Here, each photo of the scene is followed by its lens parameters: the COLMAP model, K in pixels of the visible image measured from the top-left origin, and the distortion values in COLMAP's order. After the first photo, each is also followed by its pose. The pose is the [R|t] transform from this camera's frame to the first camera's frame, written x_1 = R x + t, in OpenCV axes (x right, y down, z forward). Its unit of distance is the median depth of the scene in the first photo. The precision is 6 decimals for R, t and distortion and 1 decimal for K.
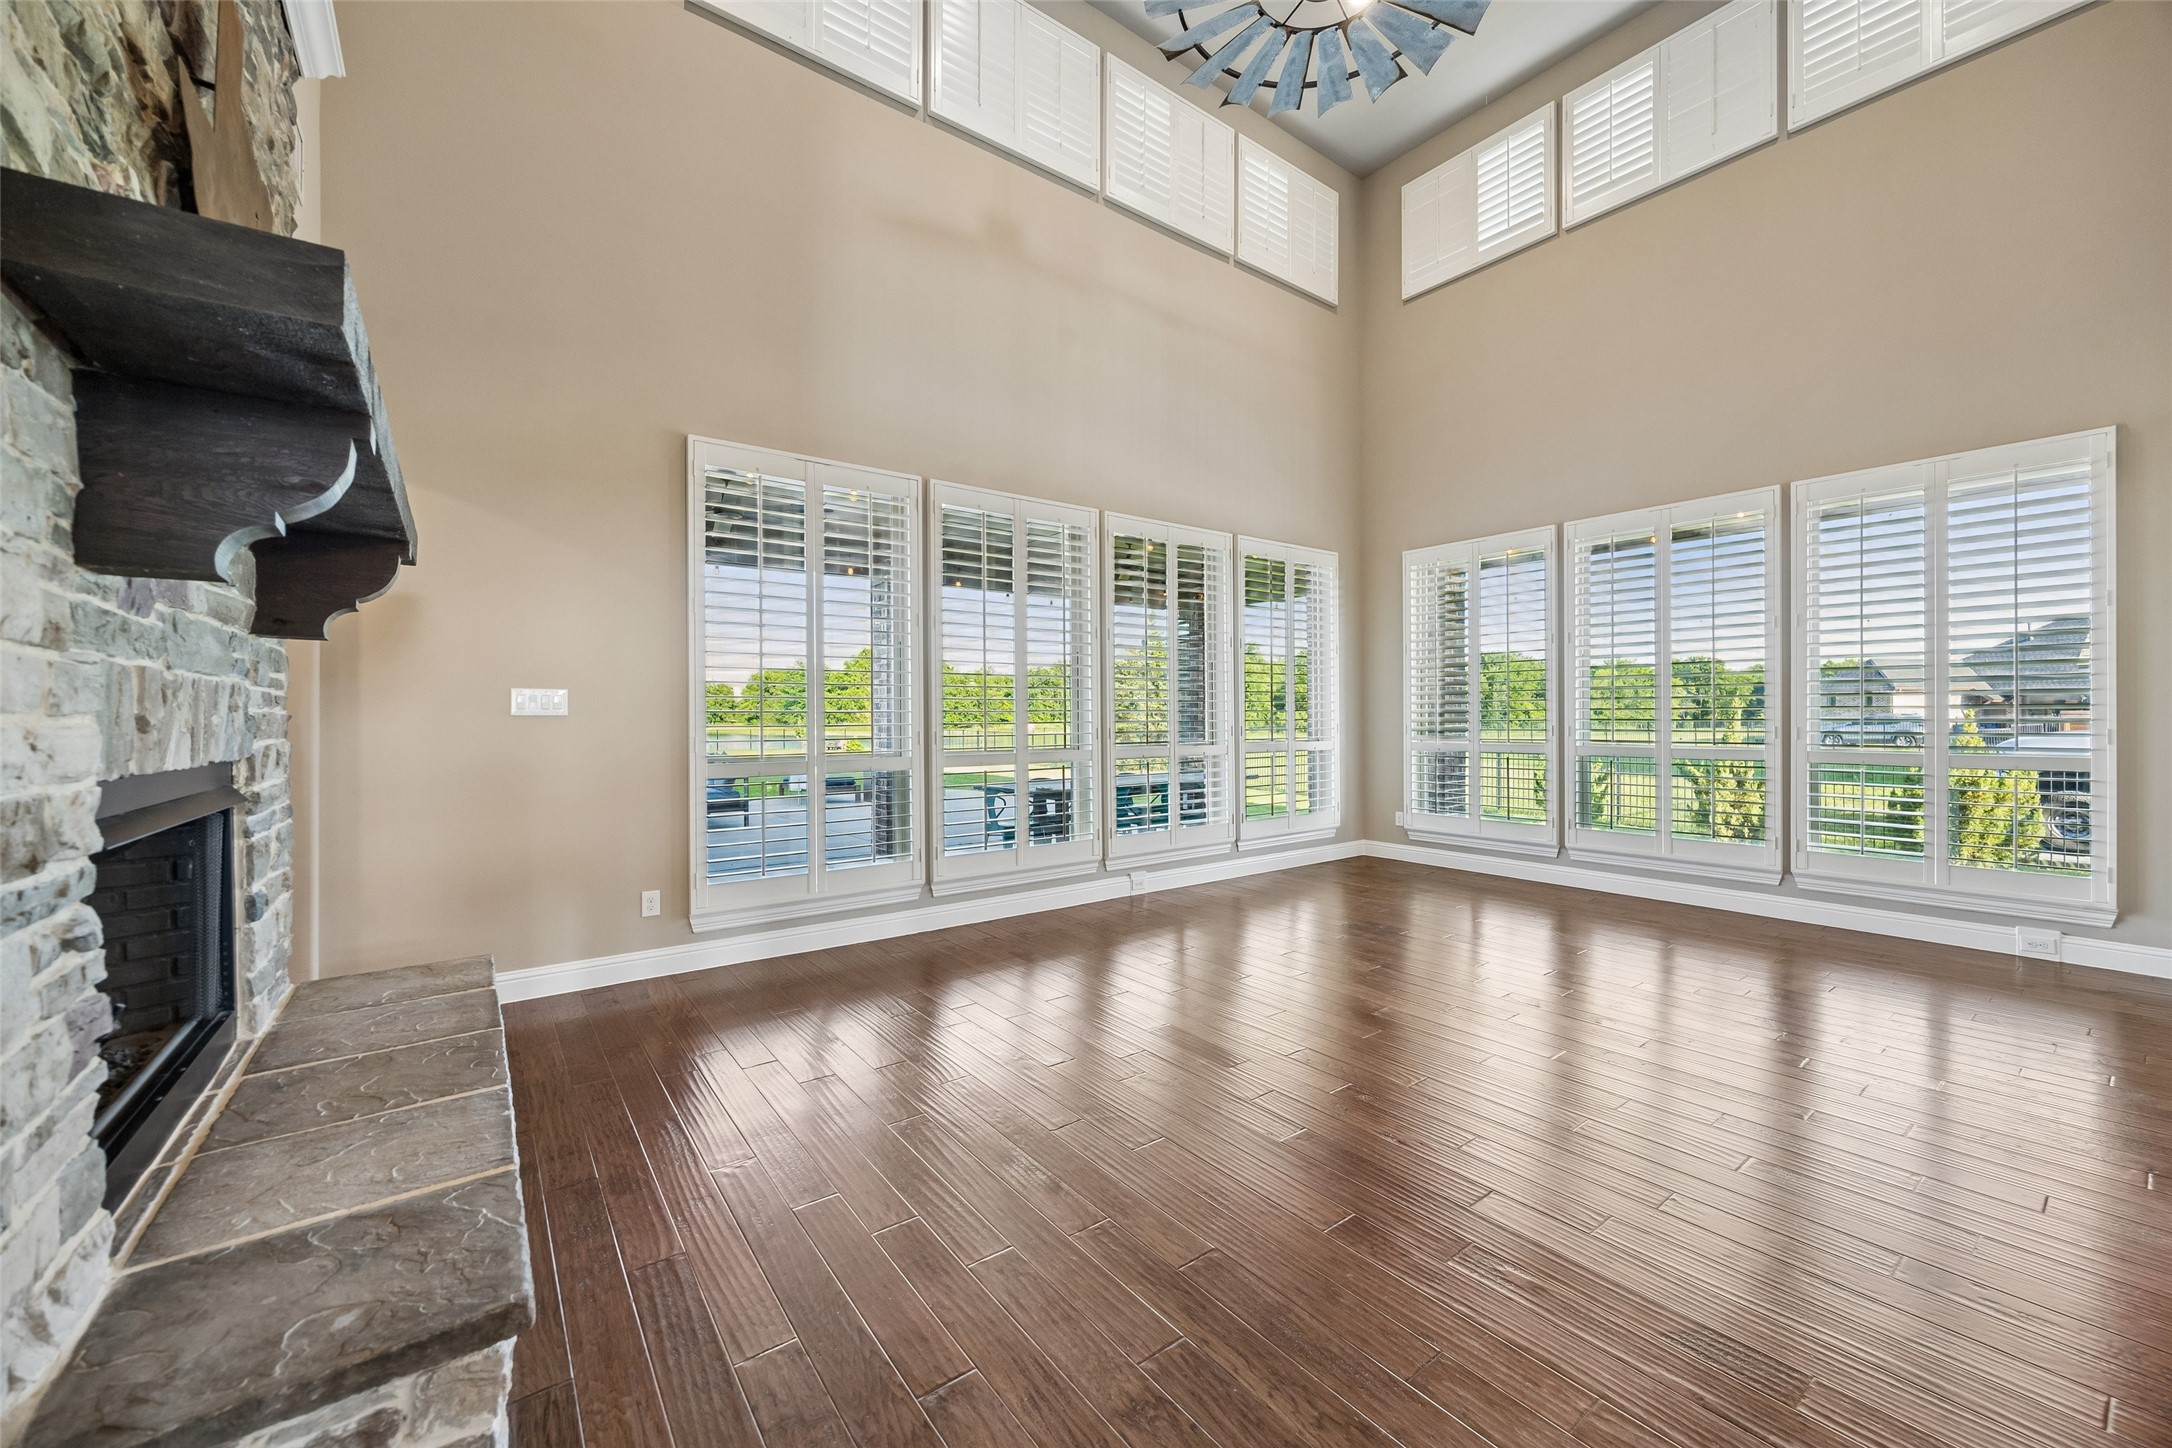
lens RADIAL K [[914.3, 0, 1086.0], [0, 914.3, 724.0], [0, 0, 1]] dist [-0.001045, 0.000189]
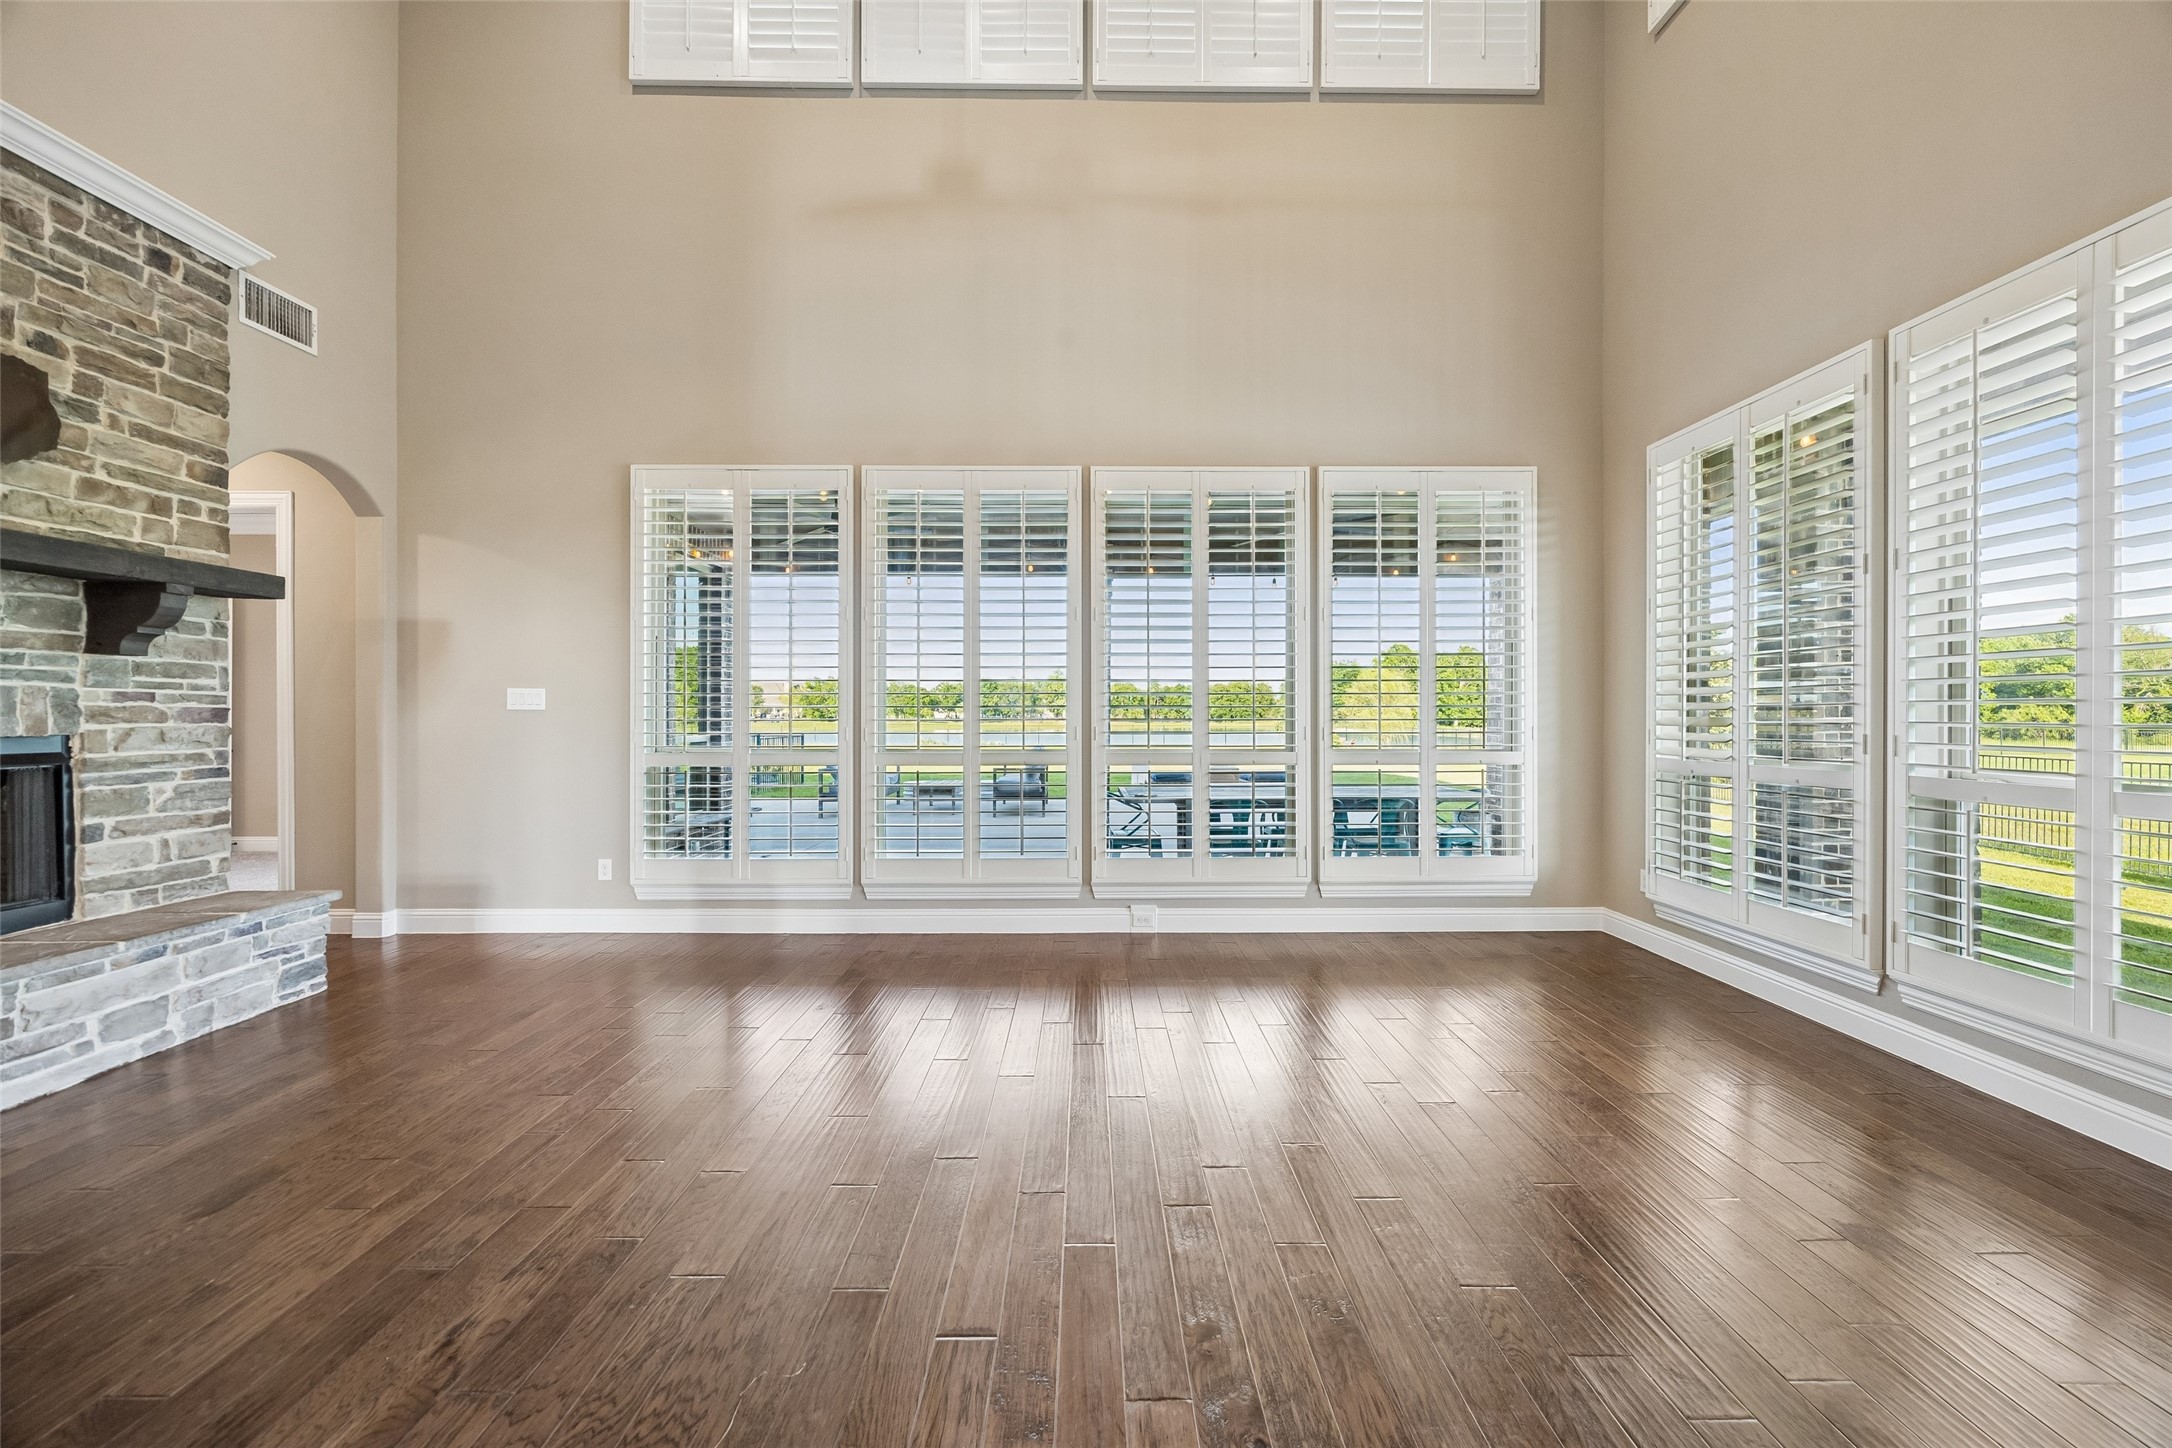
lens RADIAL K [[827.7, 0, 1101.1], [0, 827.7, 719.1], [0, 0, 1]] dist [-0.002679, -0.000028]
pose [[0.776930, 0.010907, -0.629493, 0.422574], [-0.009598, 0.999939, 0.005479, -0.006042], [0.629514, 0.001785, 0.776987, 0.352287]]
